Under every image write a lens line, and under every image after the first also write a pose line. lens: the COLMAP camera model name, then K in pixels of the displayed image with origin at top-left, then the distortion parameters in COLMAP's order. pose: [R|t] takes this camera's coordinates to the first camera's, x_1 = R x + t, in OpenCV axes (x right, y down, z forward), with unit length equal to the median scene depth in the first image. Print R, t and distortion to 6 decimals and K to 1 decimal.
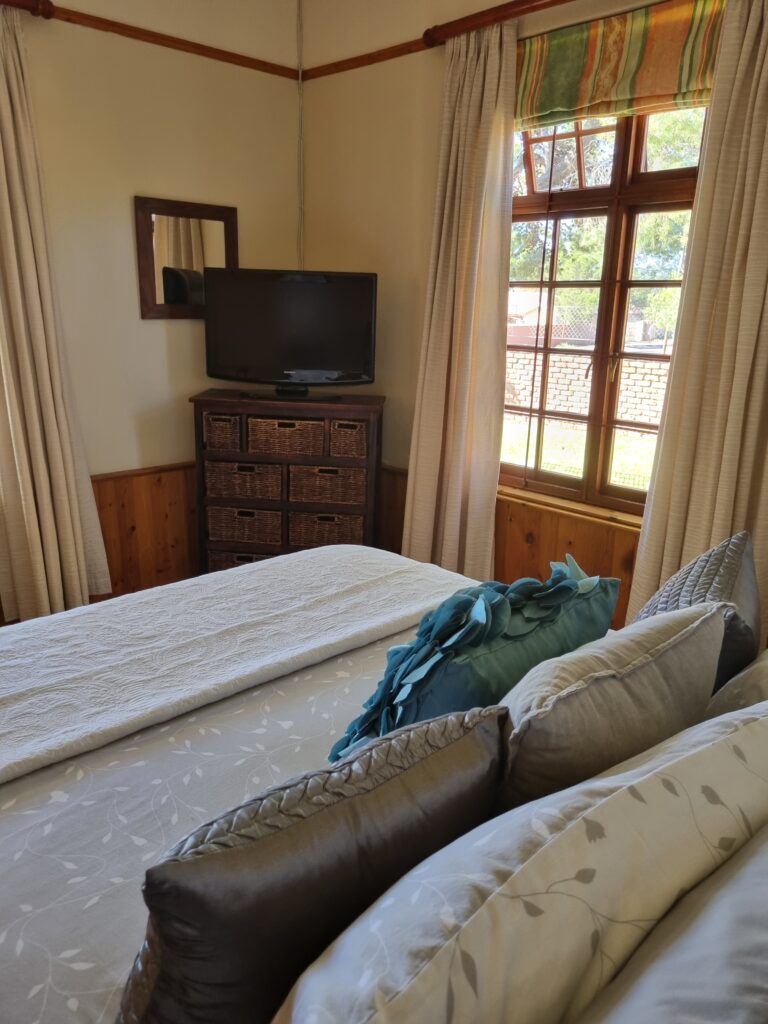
lens RADIAL K [[773.1, 0, 372.2], [0, 773.1, 498.4], [0, 0, 1]] dist [0.064845, -0.049313]
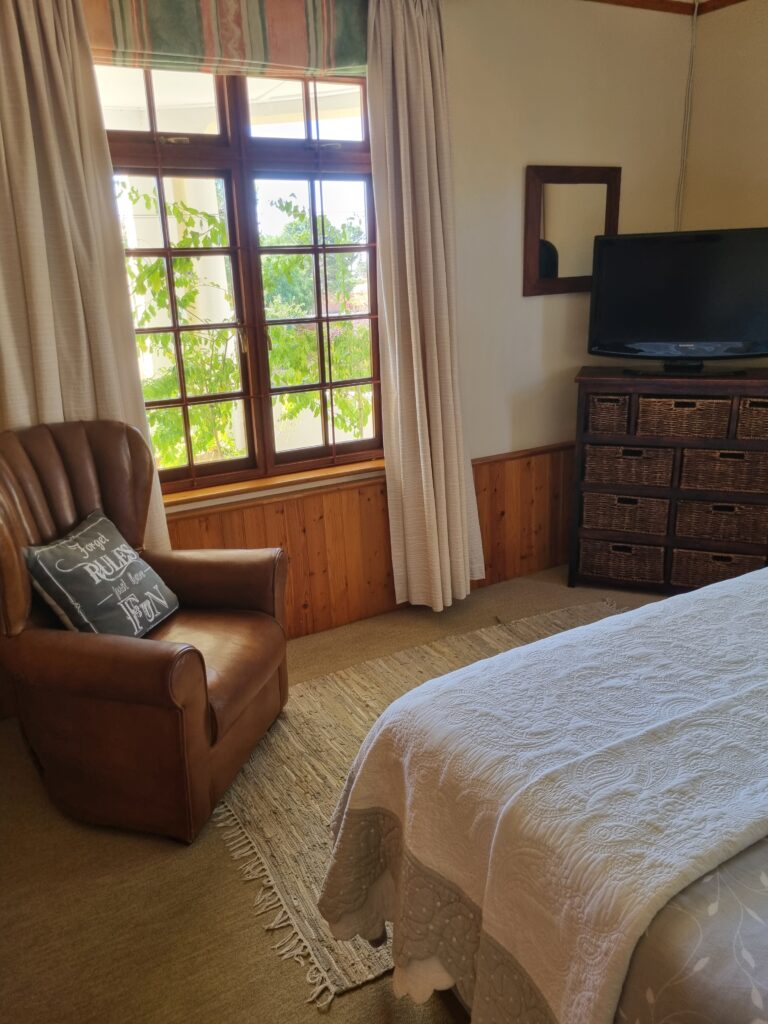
lens RADIAL K [[773.1, 0, 372.2], [0, 773.1, 498.4], [0, 0, 1]] dist [0.064845, -0.049313]
pose [[0.964860, 0.018229, -0.262130, -0.217354], [-0.008097, 0.999180, 0.039683, -0.018167], [0.262638, -0.036166, 0.964216, 0.020459]]
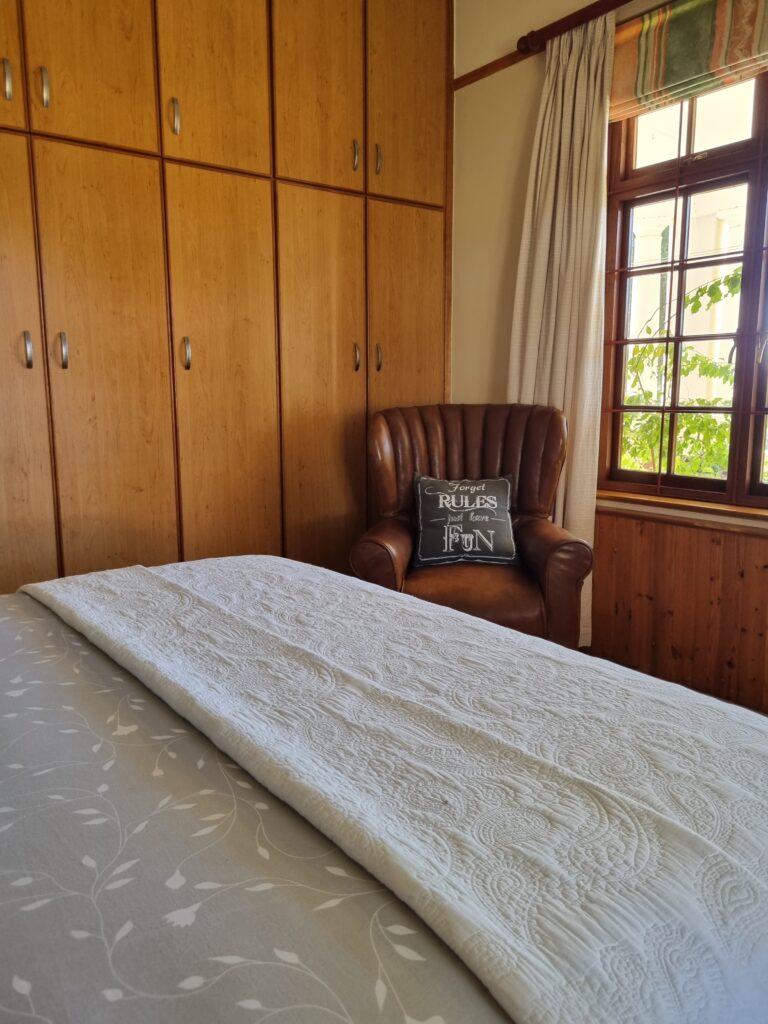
lens RADIAL K [[773.1, 0, 372.2], [0, 773.1, 498.4], [0, 0, 1]] dist [0.064845, -0.049313]
pose [[-0.106719, 0.127008, -0.986144, 0.236485], [-0.243828, 0.958181, 0.149793, -0.041568], [0.963929, 0.256435, -0.071288, 0.522529]]
